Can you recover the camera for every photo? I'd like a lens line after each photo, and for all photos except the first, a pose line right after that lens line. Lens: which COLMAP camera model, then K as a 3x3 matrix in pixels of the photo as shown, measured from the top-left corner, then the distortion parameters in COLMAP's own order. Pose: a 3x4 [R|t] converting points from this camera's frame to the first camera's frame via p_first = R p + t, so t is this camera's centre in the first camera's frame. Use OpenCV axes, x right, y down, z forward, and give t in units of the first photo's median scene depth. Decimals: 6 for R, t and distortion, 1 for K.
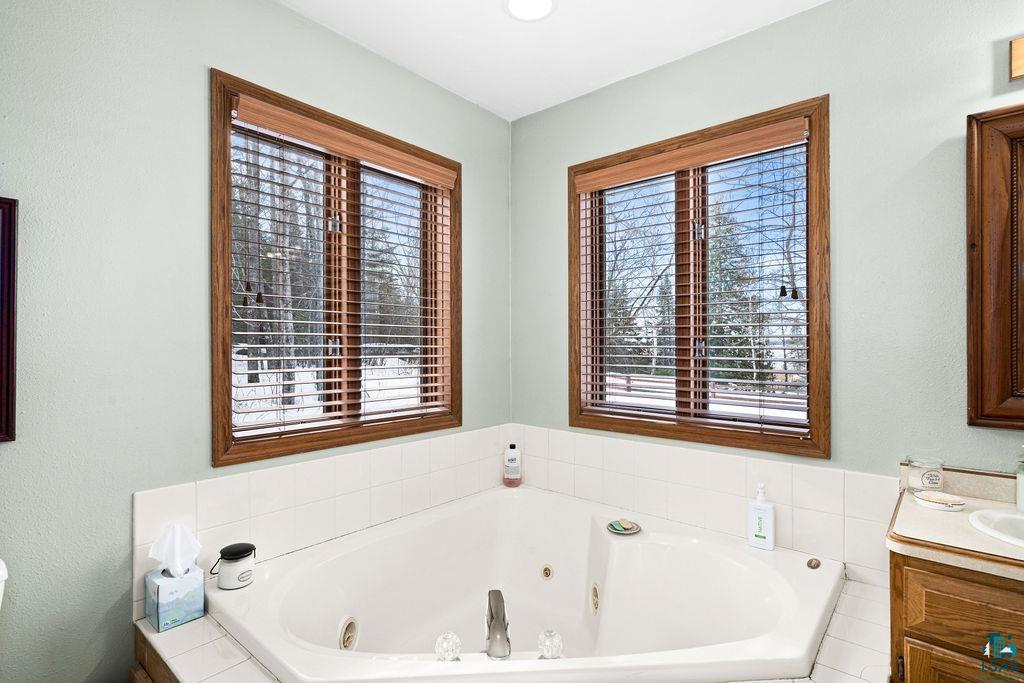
lens RADIAL K [[495.6, 0, 511.2], [0, 495.6, 345.9], [0, 0, 1]] dist [-0.000212, 0.003727]
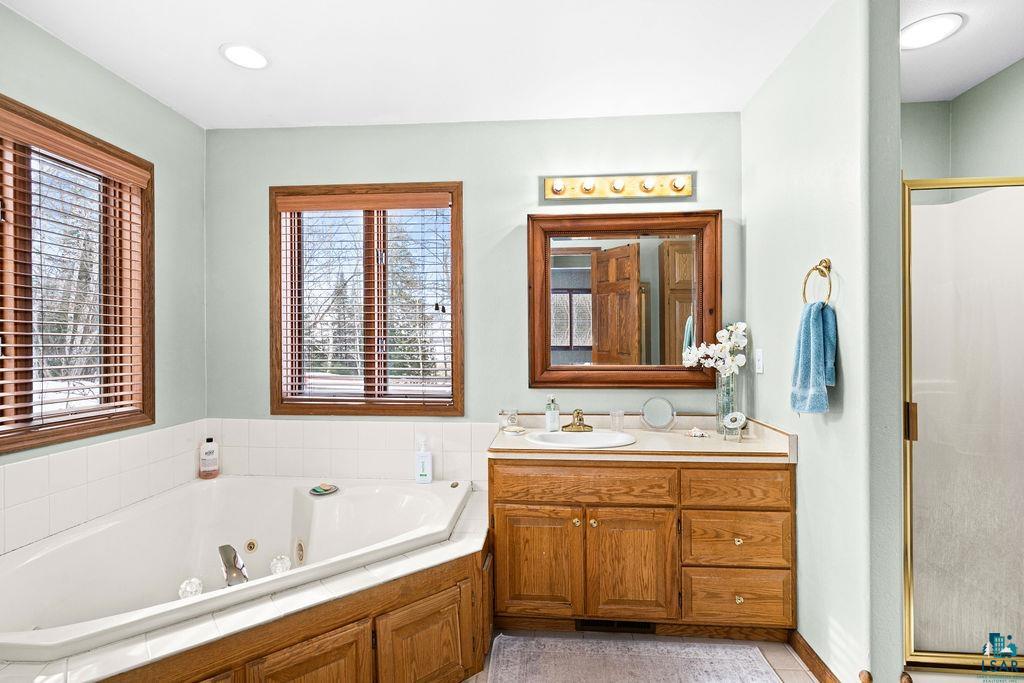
lens RADIAL K [[495.6, 0, 510.5], [0, 495.6, 343.4], [0, 0, 1]] dist [-0.000212, 0.003727]
pose [[0.804047, -0.003001, 0.594558, -0.132336], [0.002610, 0.999995, 0.001519, -0.002059], [-0.594560, 0.000331, 0.804051, -0.274704]]
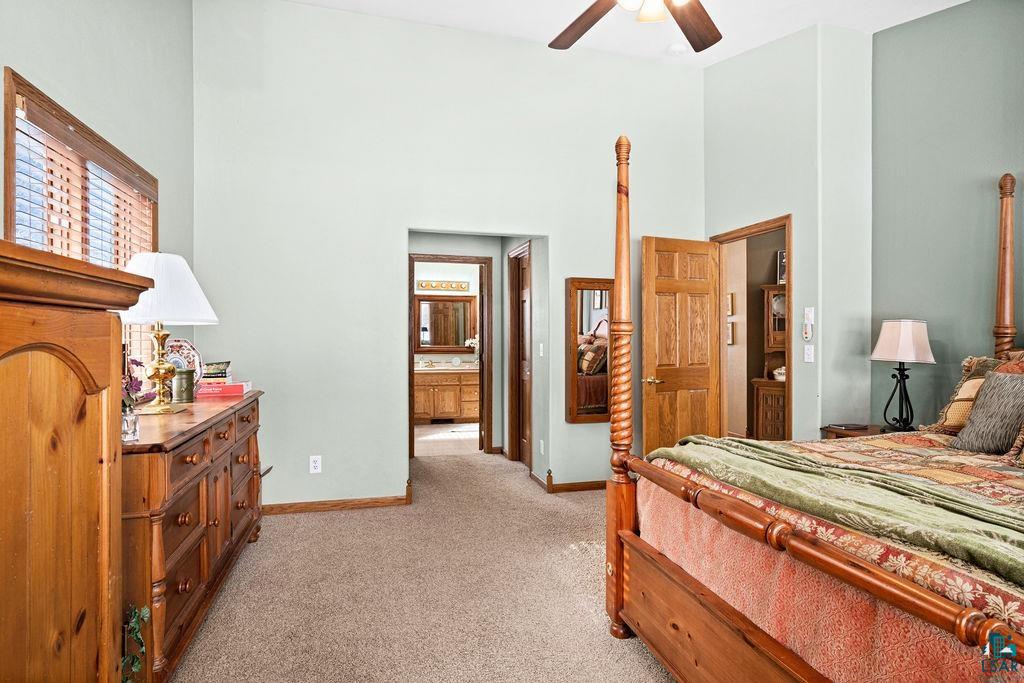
lens RADIAL K [[531.8, 0, 511.2], [0, 531.8, 336.3], [0, 0, 1]] dist [-0.000036, 0.000001]
pose [[0.557570, -0.004707, 0.830117, -2.151634], [-0.002093, 0.999973, 0.007077, -0.045839], [-0.830127, -0.005683, 0.557545, -2.035181]]
